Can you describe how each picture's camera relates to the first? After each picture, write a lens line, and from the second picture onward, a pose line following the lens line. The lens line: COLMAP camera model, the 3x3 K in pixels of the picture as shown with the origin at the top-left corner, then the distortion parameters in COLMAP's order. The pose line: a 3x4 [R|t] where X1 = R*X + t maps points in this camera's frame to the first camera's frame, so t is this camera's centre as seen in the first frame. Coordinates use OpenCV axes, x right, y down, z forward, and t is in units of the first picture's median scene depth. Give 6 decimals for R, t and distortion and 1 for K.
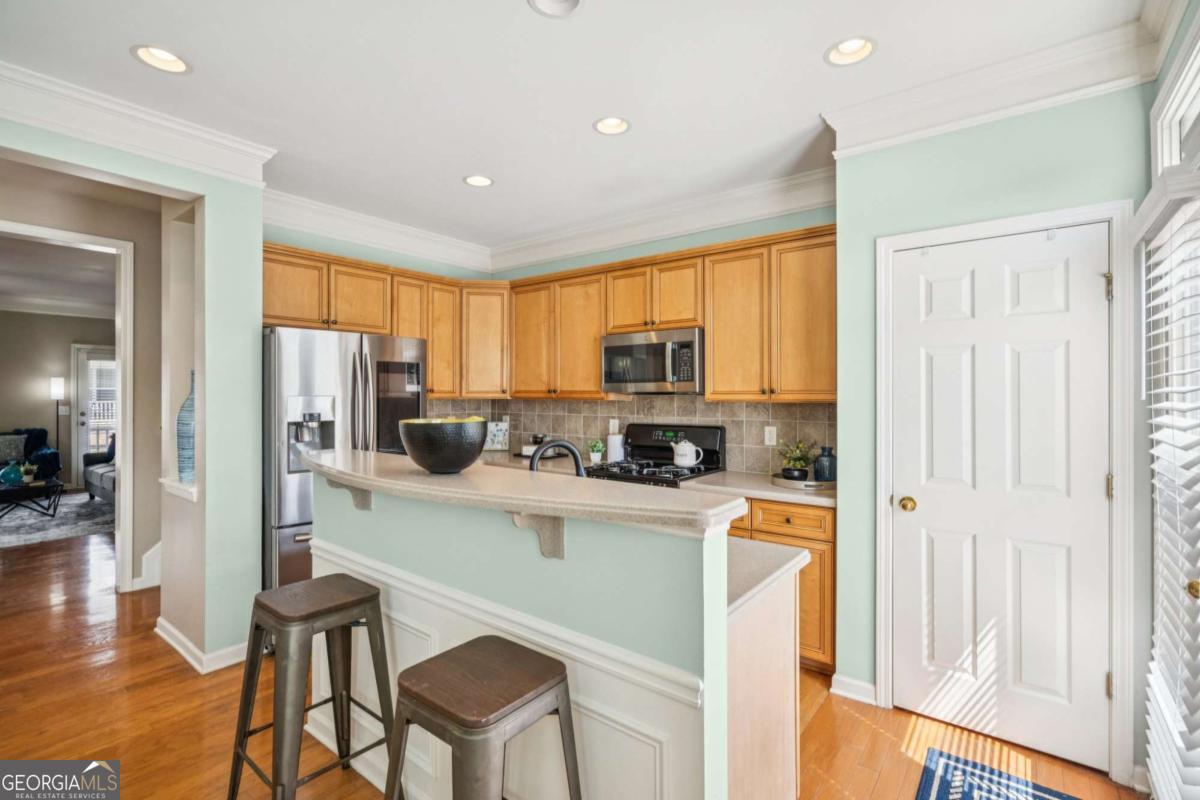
lens RADIAL K [[548.9, 0, 606.4], [0, 548.9, 395.2], [0, 0, 1]] dist [-0.001649, -0.000329]
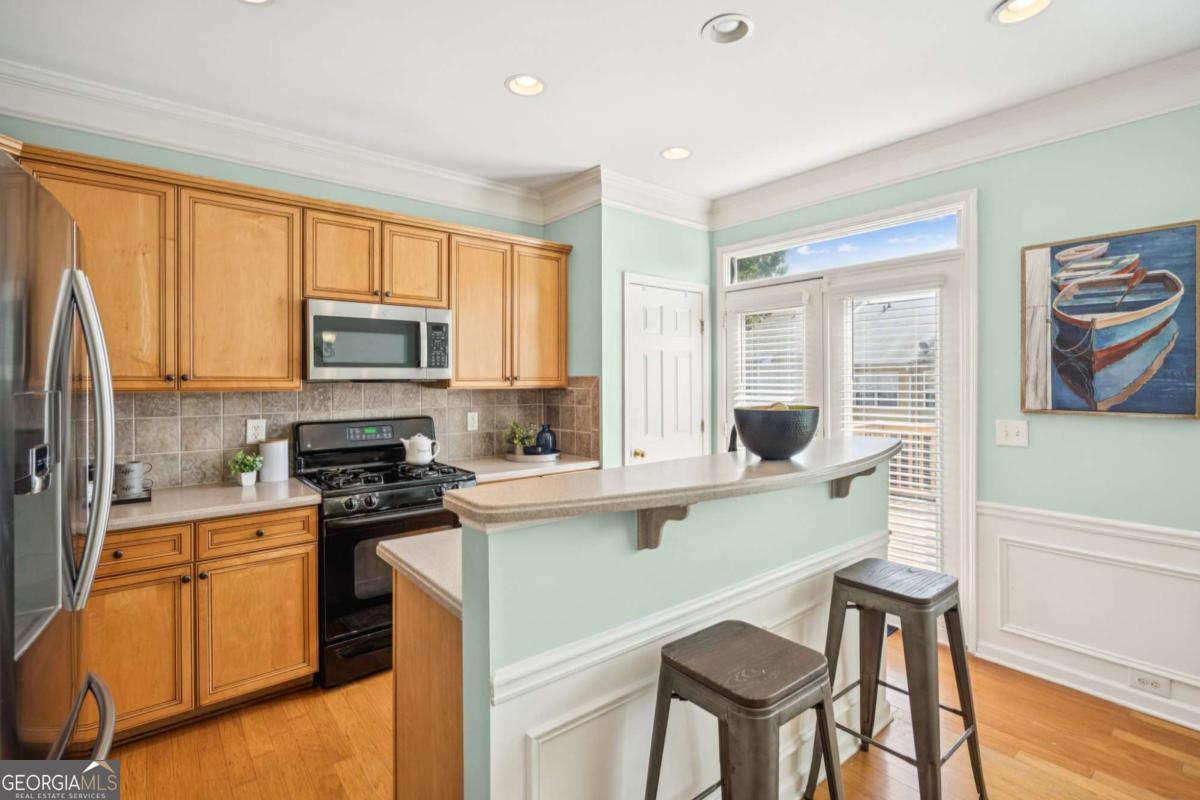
lens RADIAL K [[548.9, 0, 609.1], [0, 548.9, 371.4], [0, 0, 1]] dist [-0.001649, -0.000329]
pose [[0.231052, 0.012499, 0.972861, -0.636259], [0.005003, 0.999889, -0.014034, -0.003915], [-0.972929, 0.008110, 0.230964, 0.496375]]
